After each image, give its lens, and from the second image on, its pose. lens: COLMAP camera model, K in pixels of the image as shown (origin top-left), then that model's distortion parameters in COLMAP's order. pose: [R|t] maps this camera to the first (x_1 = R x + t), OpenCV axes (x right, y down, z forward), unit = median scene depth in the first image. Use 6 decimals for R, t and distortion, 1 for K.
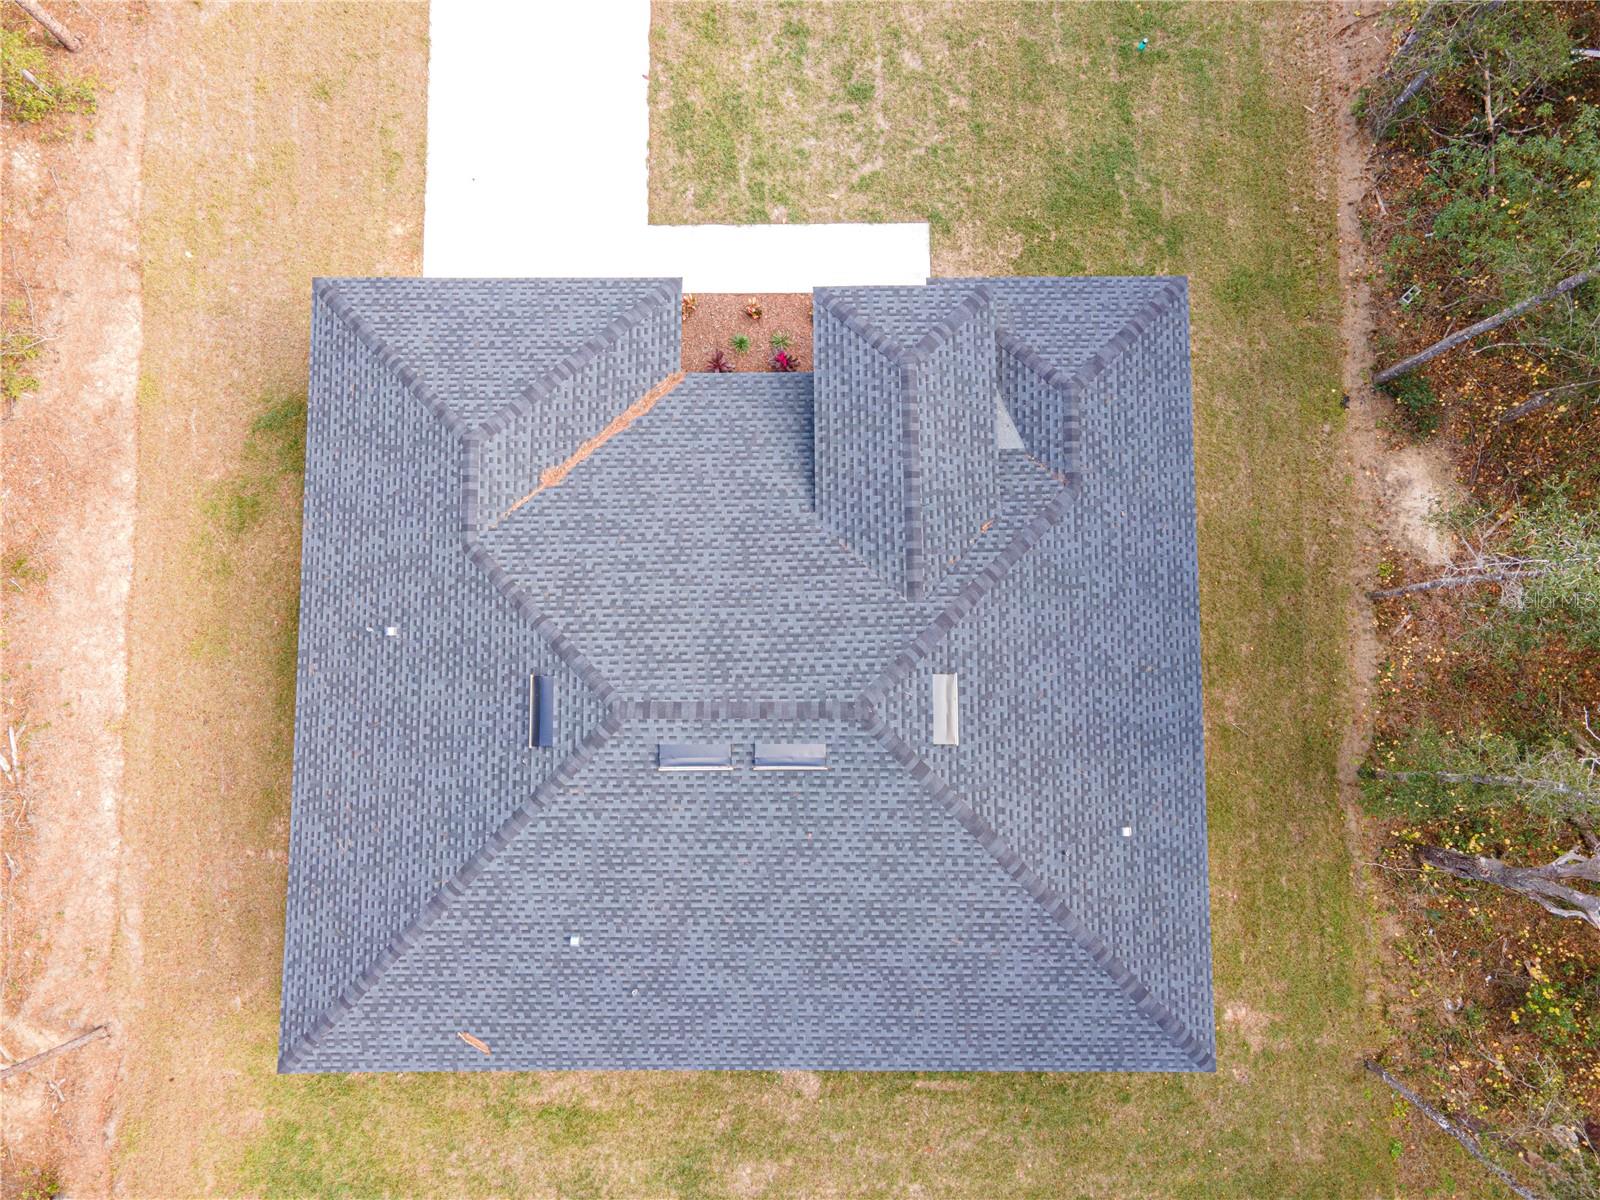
lens RADIAL K [[1156.7, 0, 800.0], [0, 1156.7, 600.0], [0, 0, 1]] dist [0.035357, -0.000595]
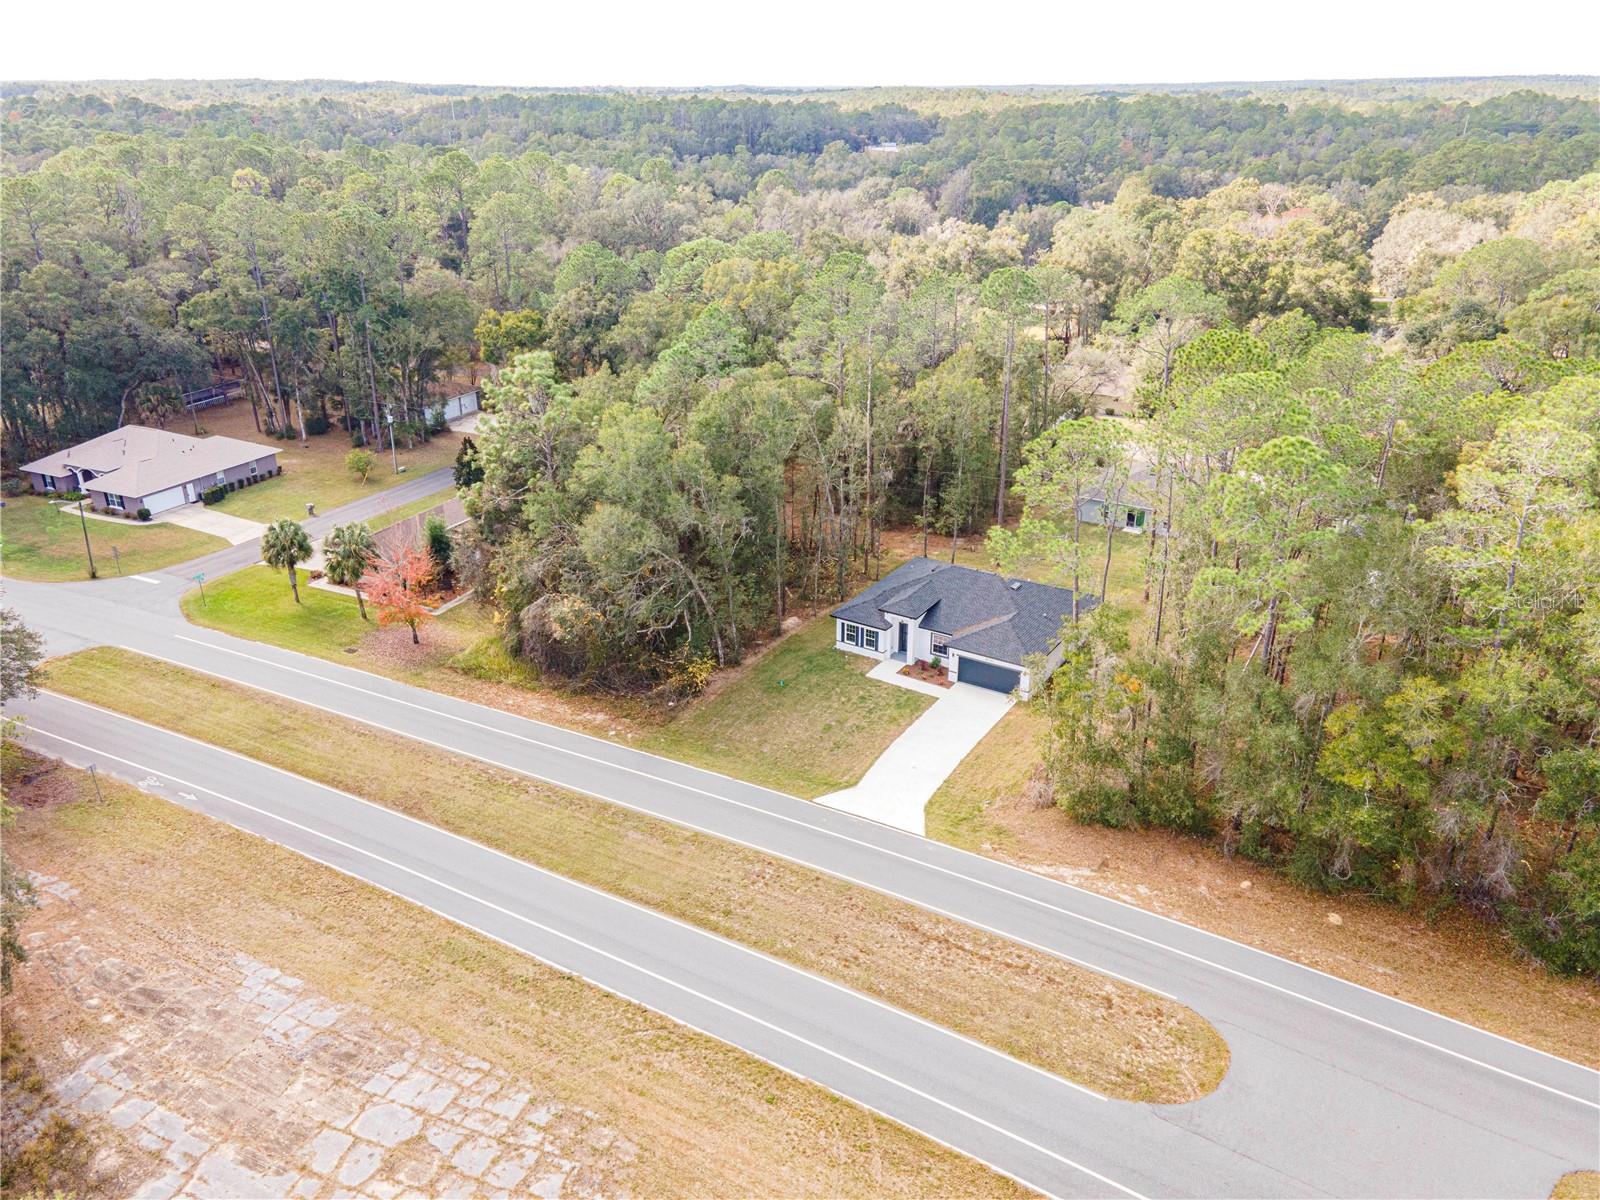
lens RADIAL K [[1156.7, 0, 800.0], [0, 1156.7, 600.0], [0, 0, 1]] dist [0.035357, -0.000595]
pose [[-0.842079, -0.214050, 0.495062, -1.407763], [0.537236, -0.251592, 0.805034, -3.208856], [-0.047764, 0.943867, 0.326855, -0.320631]]
